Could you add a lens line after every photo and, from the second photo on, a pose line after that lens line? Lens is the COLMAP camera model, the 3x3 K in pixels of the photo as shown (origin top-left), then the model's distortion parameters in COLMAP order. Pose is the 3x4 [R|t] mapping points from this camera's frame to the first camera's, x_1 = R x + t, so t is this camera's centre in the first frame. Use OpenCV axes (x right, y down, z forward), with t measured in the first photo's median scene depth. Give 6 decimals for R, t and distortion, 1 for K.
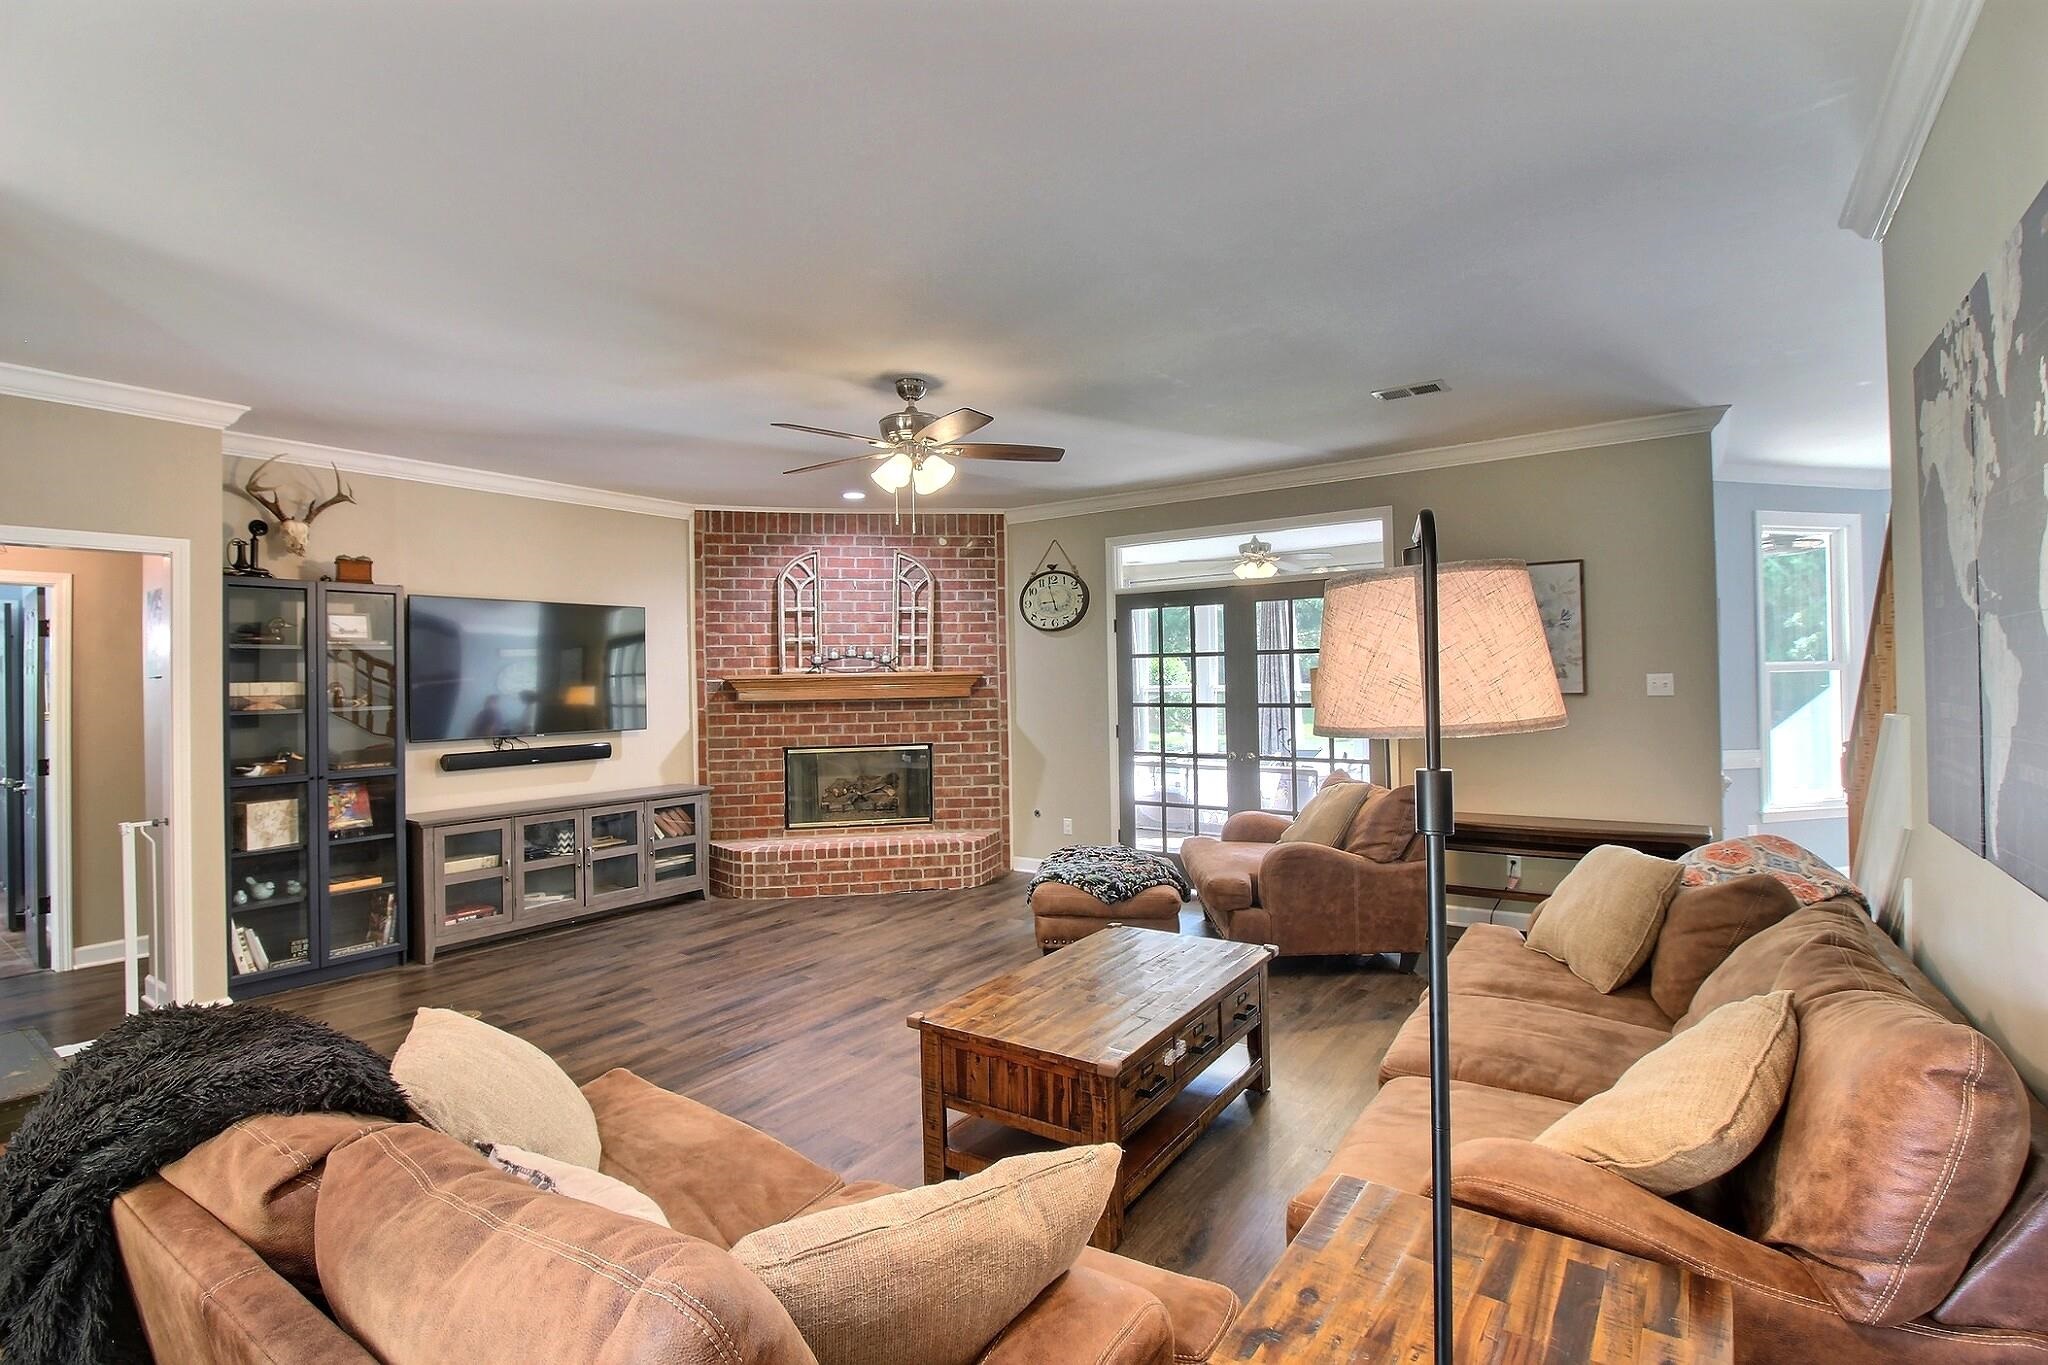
lens RADIAL K [[957.1, 0, 1013.9], [0, 957.1, 667.5], [0, 0, 1]] dist [-0.001962, -0.001134]
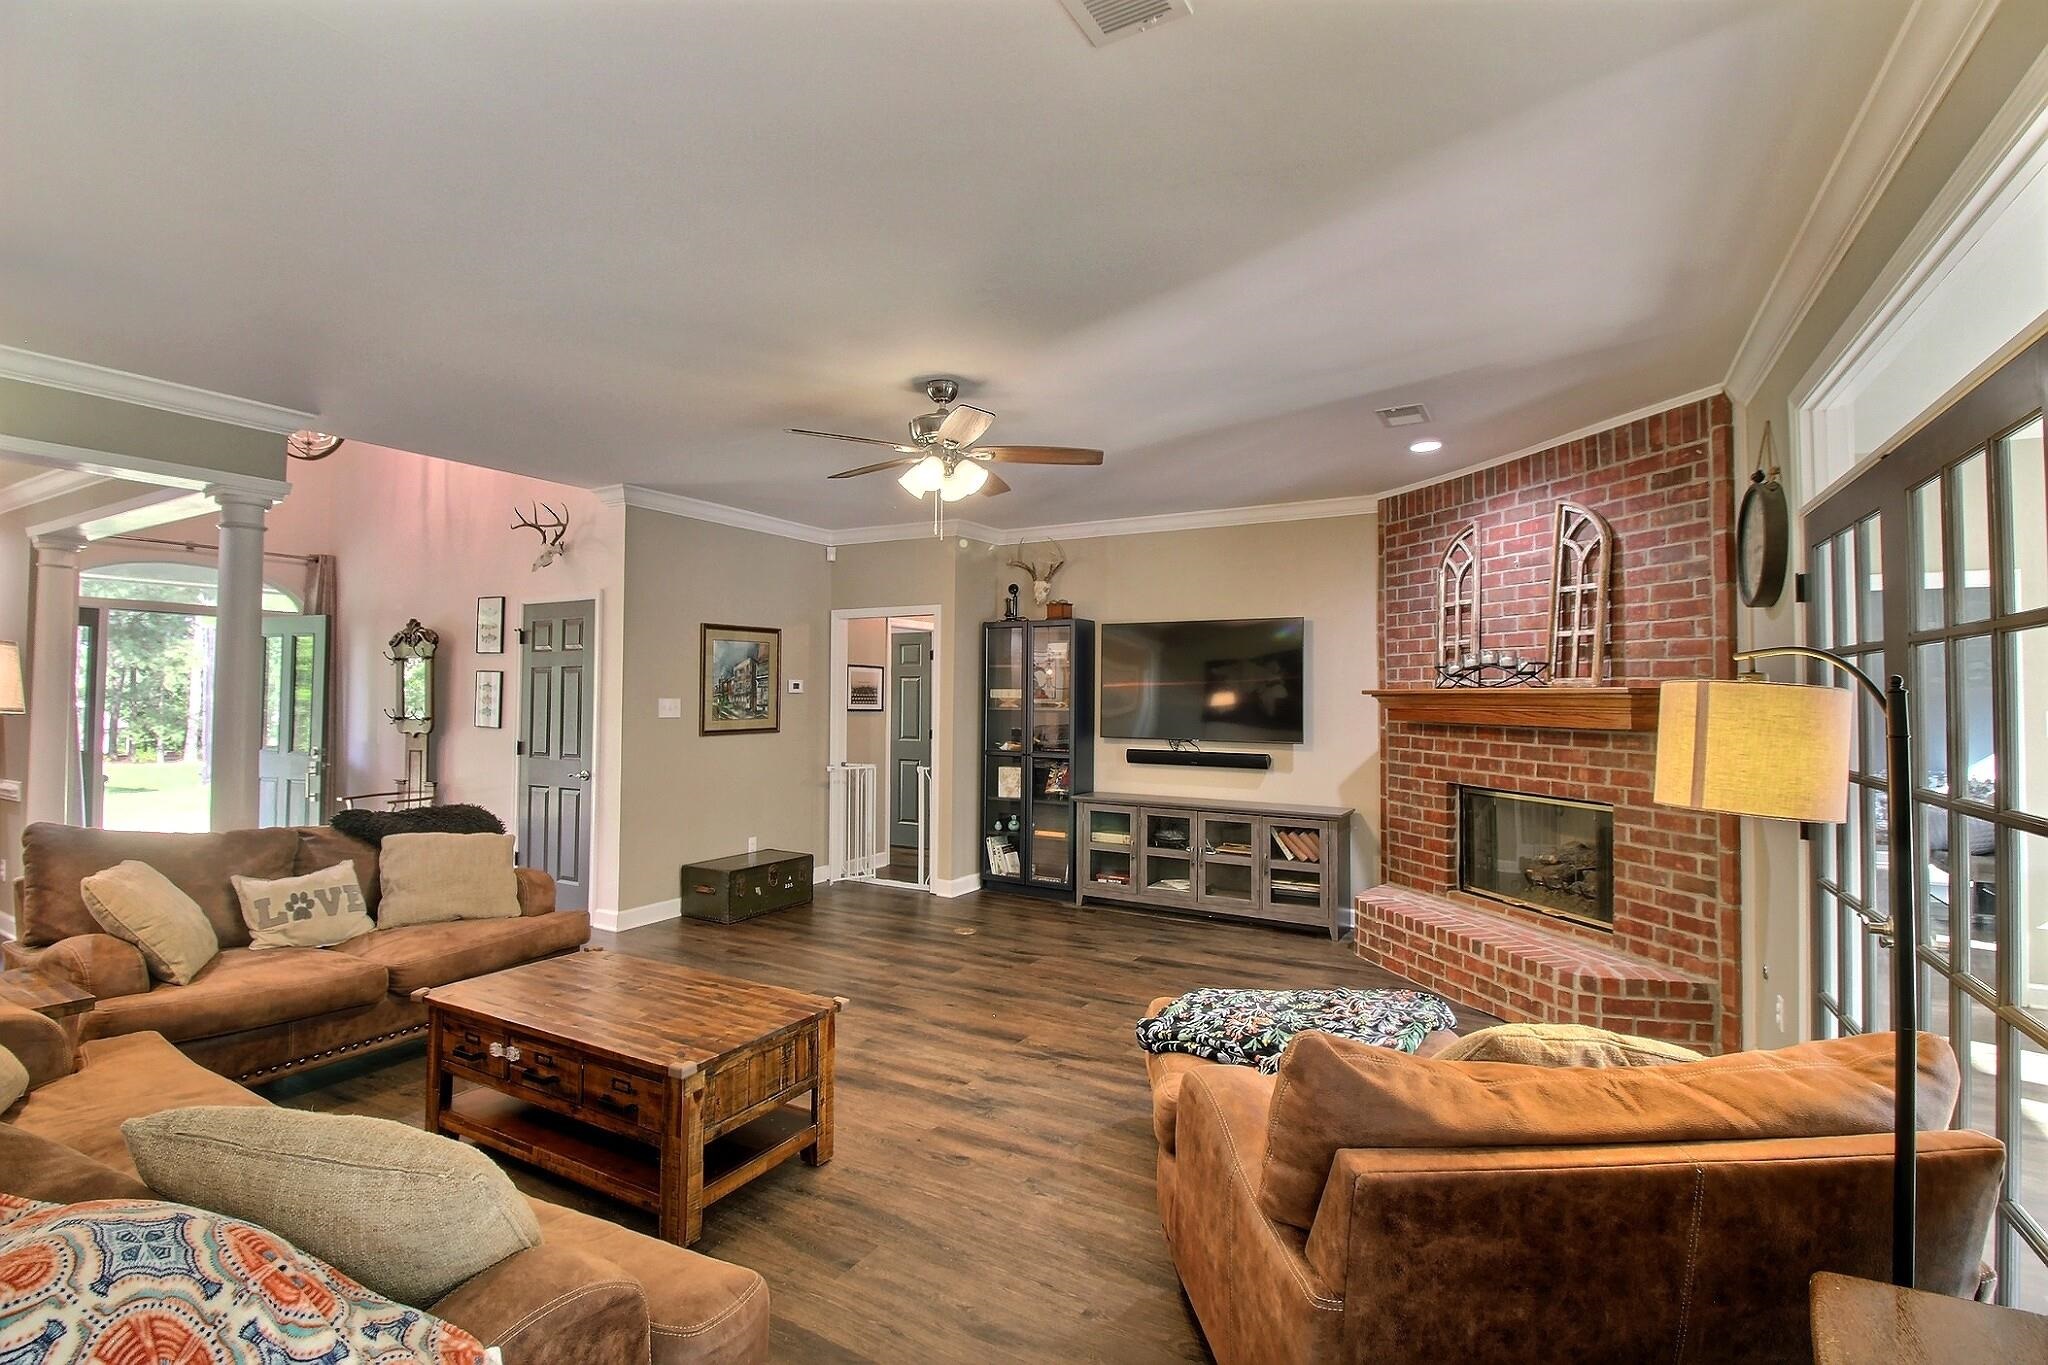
lens RADIAL K [[957.1, 0, 1013.9], [0, 957.1, 667.5], [0, 0, 1]] dist [-0.001962, -0.001134]
pose [[0.085045, -0.009880, -0.996328, 0.529518], [0.003126, 0.999949, -0.009649, -0.003701], [0.996372, -0.002294, 0.085072, 0.612060]]
